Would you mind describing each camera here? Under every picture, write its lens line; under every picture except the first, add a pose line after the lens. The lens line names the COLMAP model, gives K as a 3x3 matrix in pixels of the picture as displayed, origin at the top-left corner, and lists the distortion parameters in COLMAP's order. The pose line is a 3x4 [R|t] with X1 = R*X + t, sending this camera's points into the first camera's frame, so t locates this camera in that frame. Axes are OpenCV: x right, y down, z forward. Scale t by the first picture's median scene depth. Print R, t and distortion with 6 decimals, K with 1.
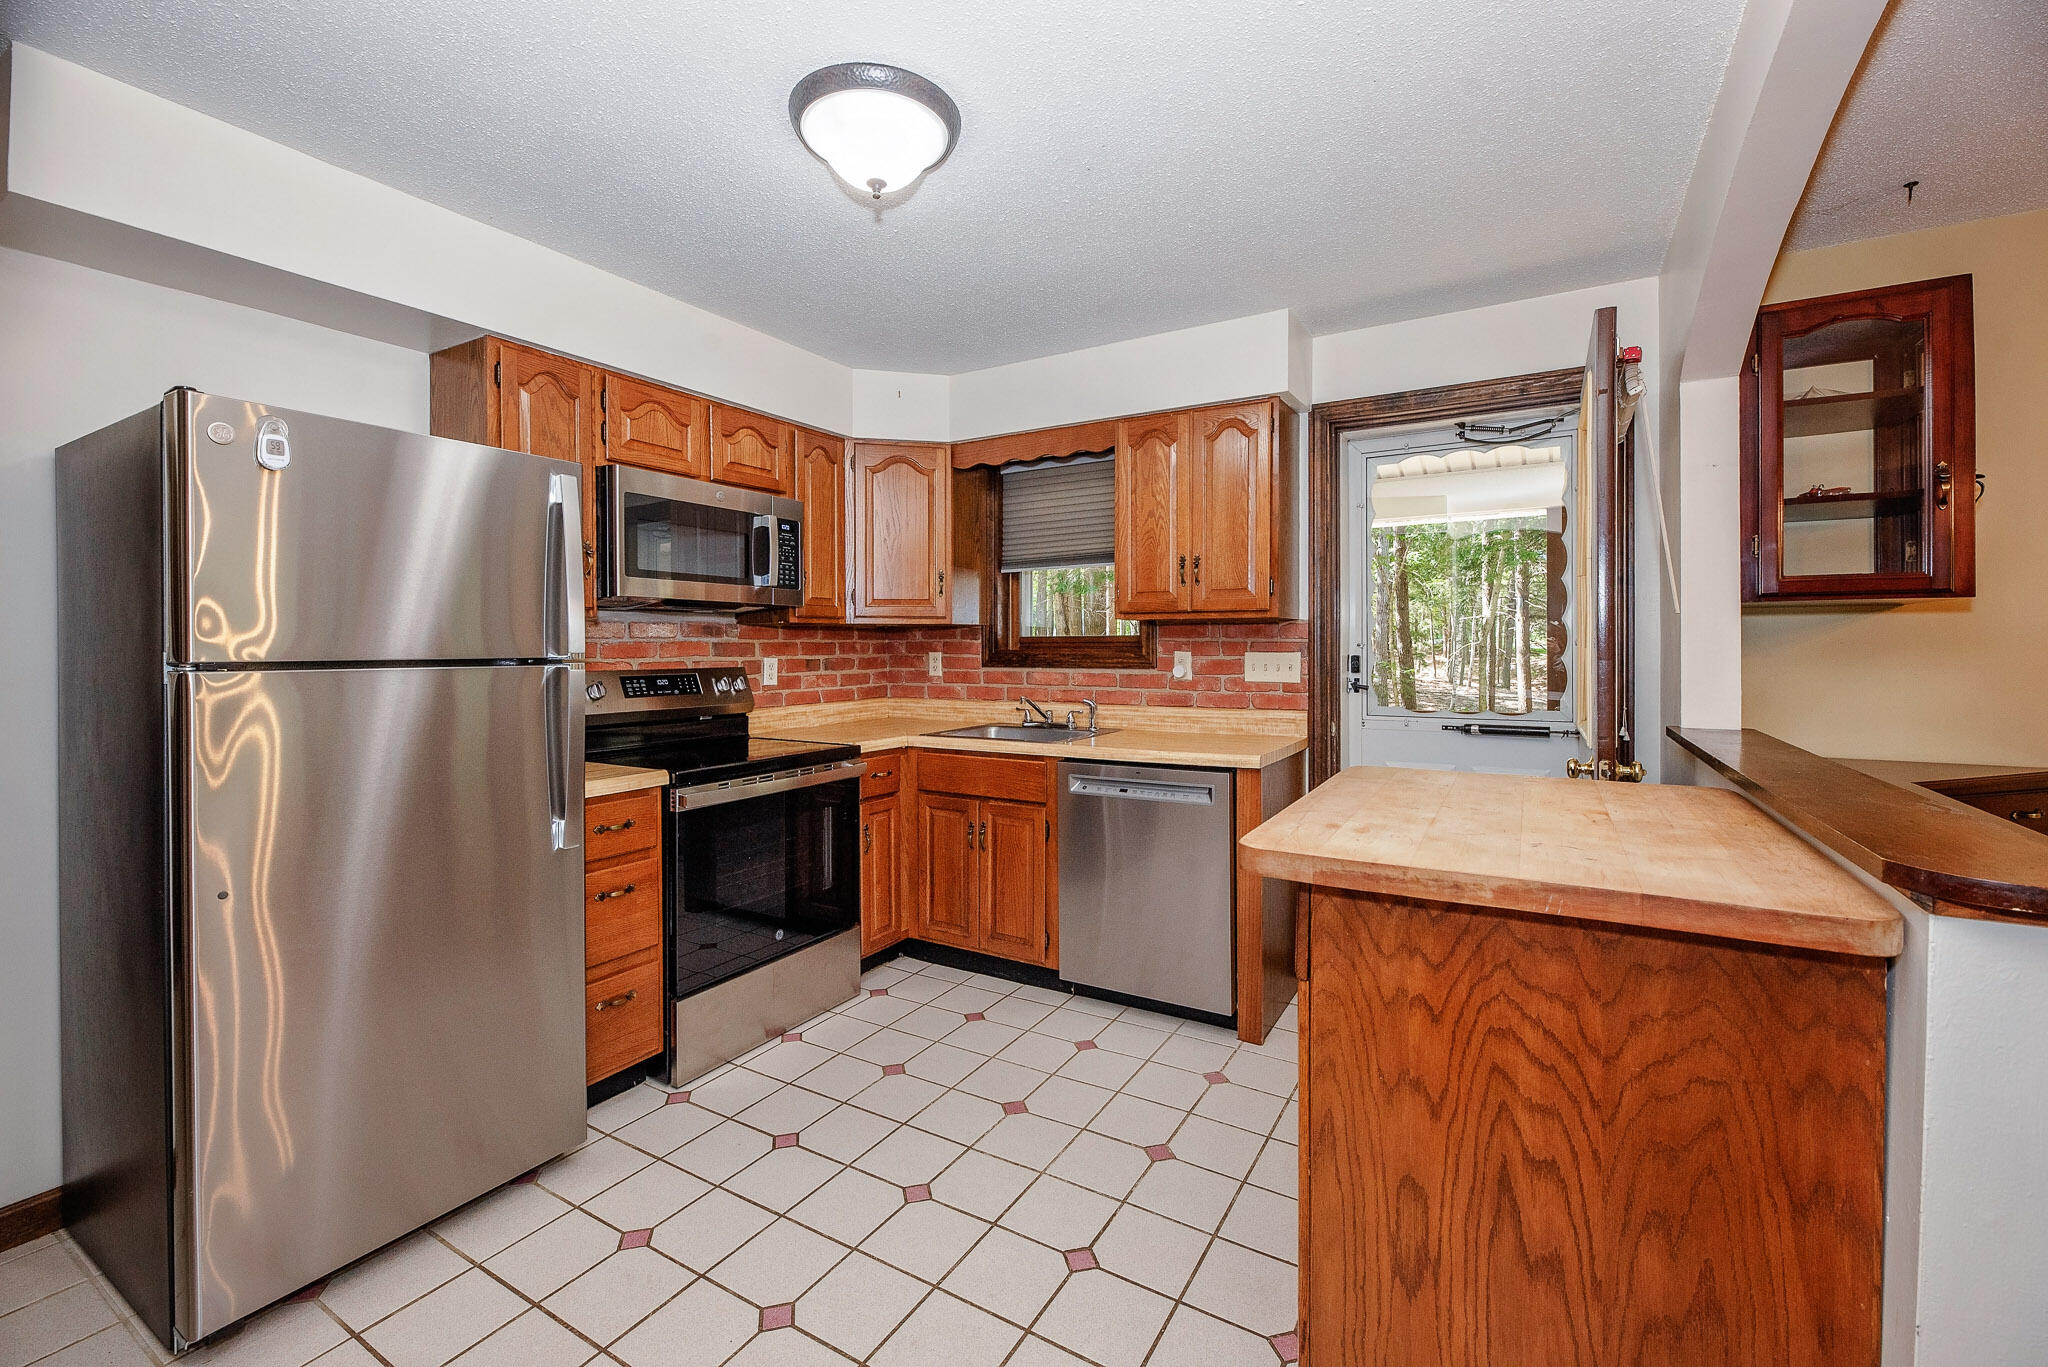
lens RADIAL K [[863.7, 0, 1027.4], [0, 863.7, 642.4], [0, 0, 1]] dist [0.002231, 0.000372]
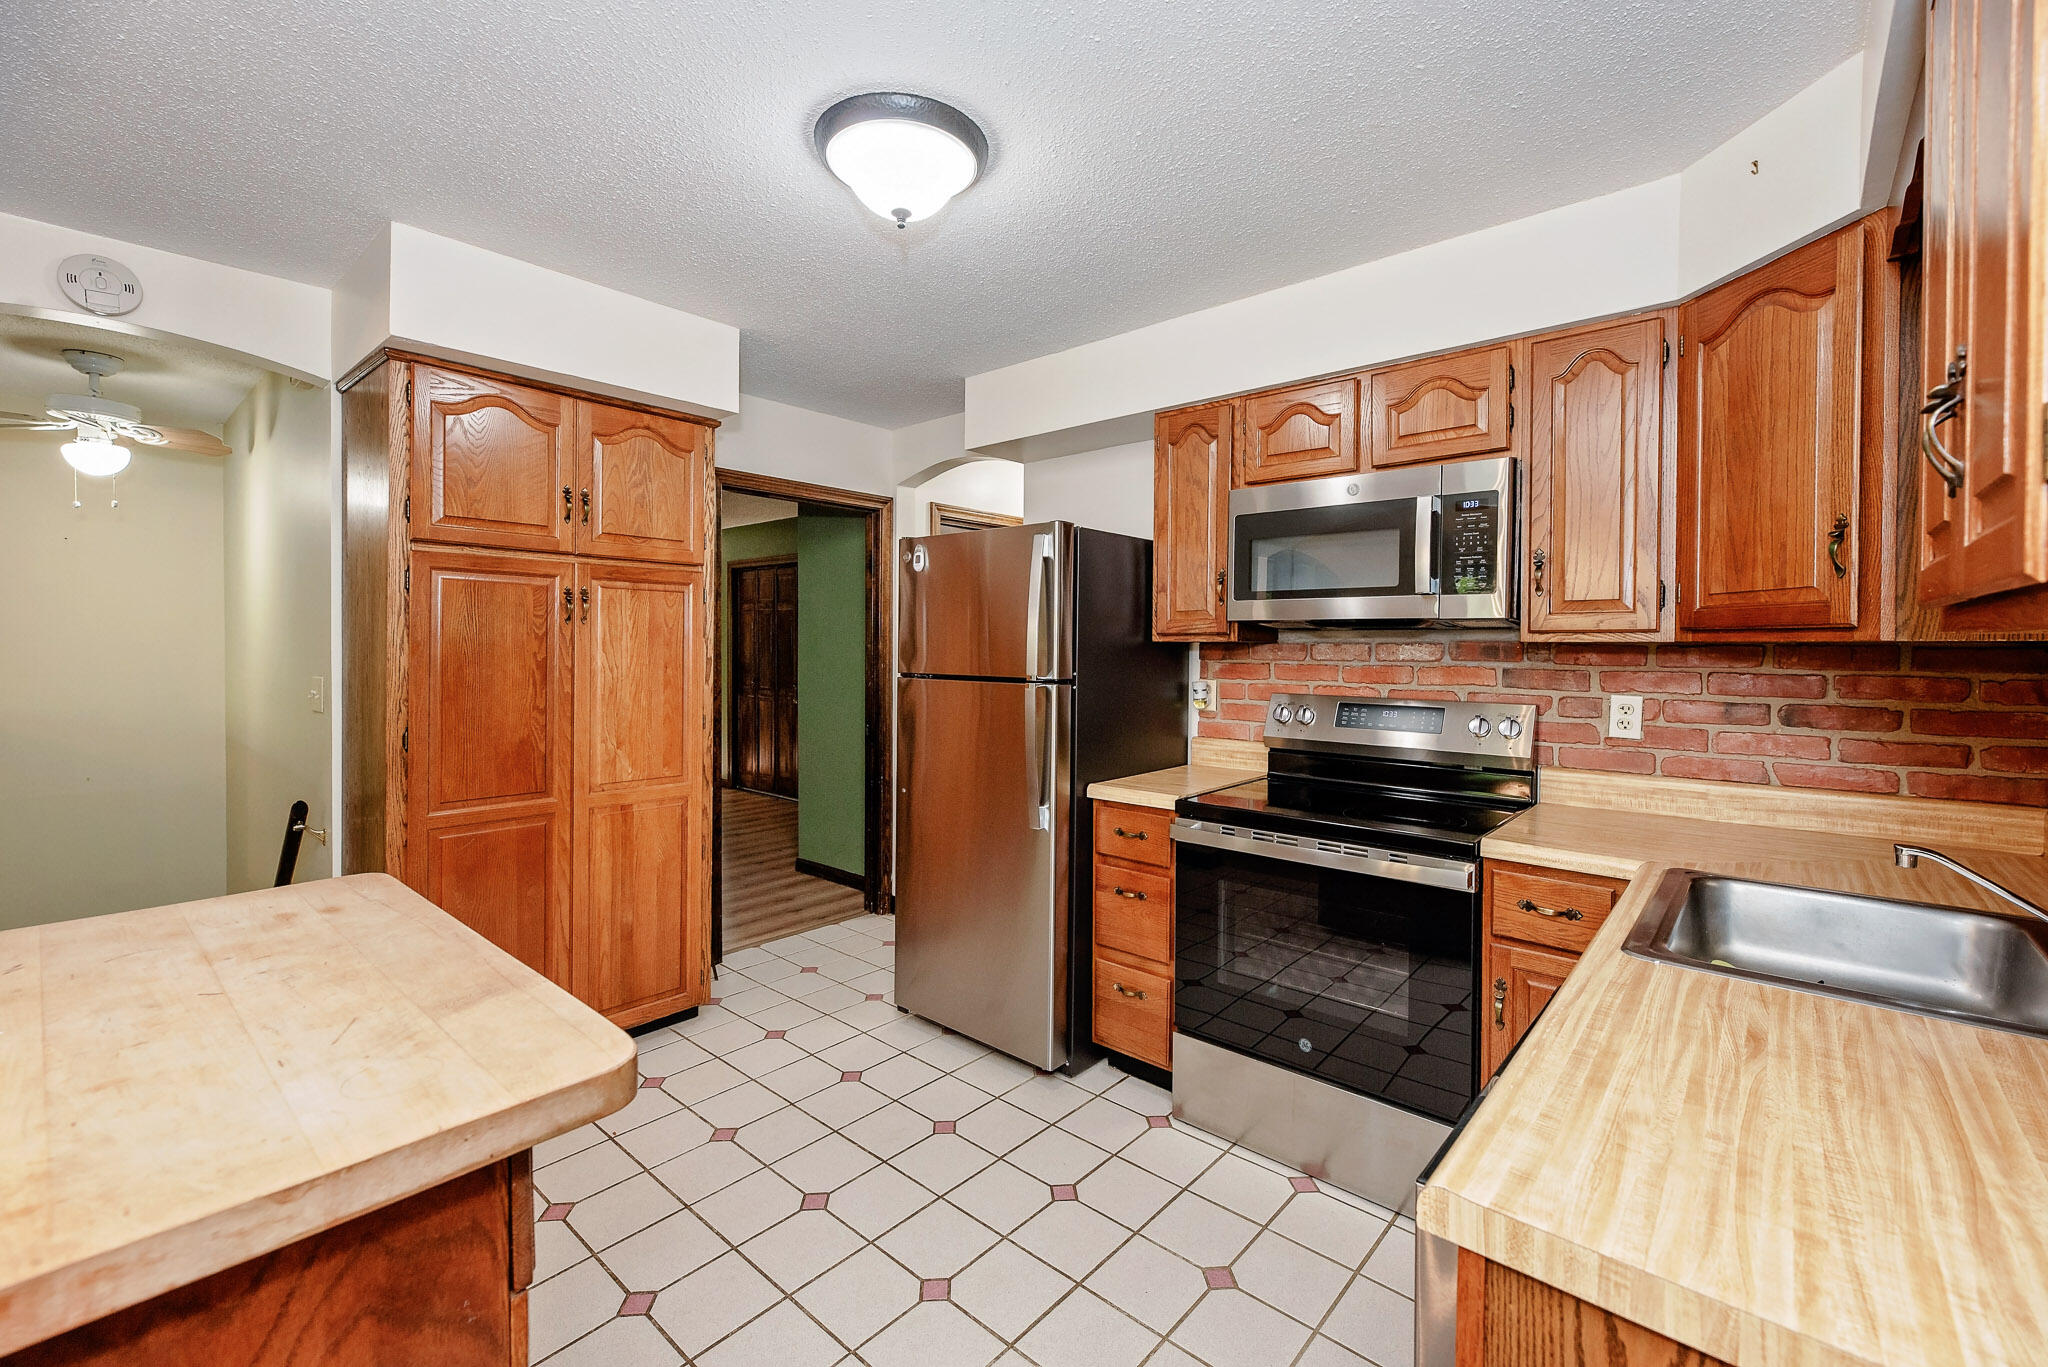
lens RADIAL K [[859.2, 0, 1029.3], [0, 859.2, 649.5], [0, 0, 1]] dist [0.001587, 0.000150]
pose [[-0.181362, 0.005625, -0.983400, 0.592978], [-0.003078, 0.999975, 0.006288, -0.027062], [0.983412, 0.004167, -0.181340, 1.015509]]
